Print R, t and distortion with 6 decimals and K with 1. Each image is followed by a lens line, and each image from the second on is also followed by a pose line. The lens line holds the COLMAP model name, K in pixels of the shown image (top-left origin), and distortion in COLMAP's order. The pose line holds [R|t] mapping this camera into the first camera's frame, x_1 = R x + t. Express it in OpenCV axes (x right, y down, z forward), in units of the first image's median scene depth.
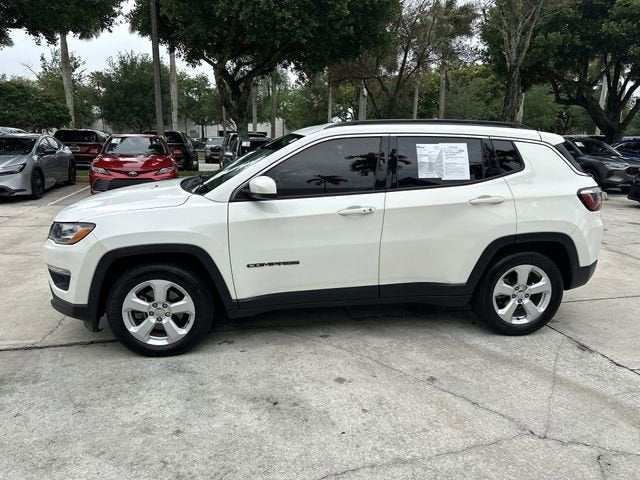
lens RADIAL K [[451.4, 0, 324.3], [0, 451.4, 240.8], [0, 0, 1]] dist [0.026065, -0.034611]
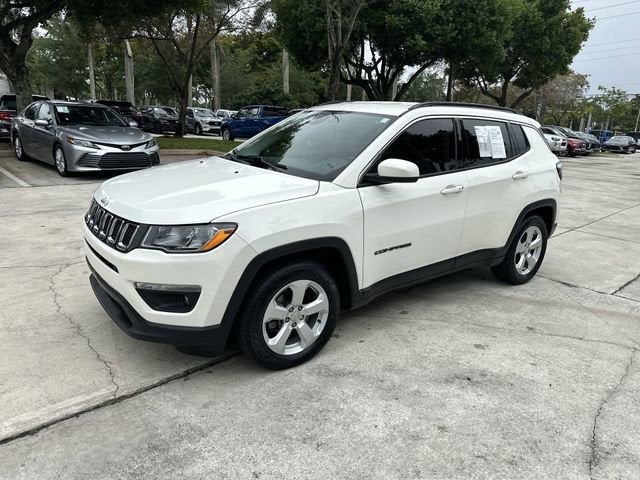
lens RADIAL K [[451.4, 0, 323.0], [0, 451.4, 240.6], [0, 0, 1]] dist [0.026065, -0.034611]
pose [[0.867553, -0.104634, 0.486213, -0.705865], [0.073971, 0.993892, 0.081901, -0.055703], [-0.491813, -0.035088, 0.869994, 0.213589]]
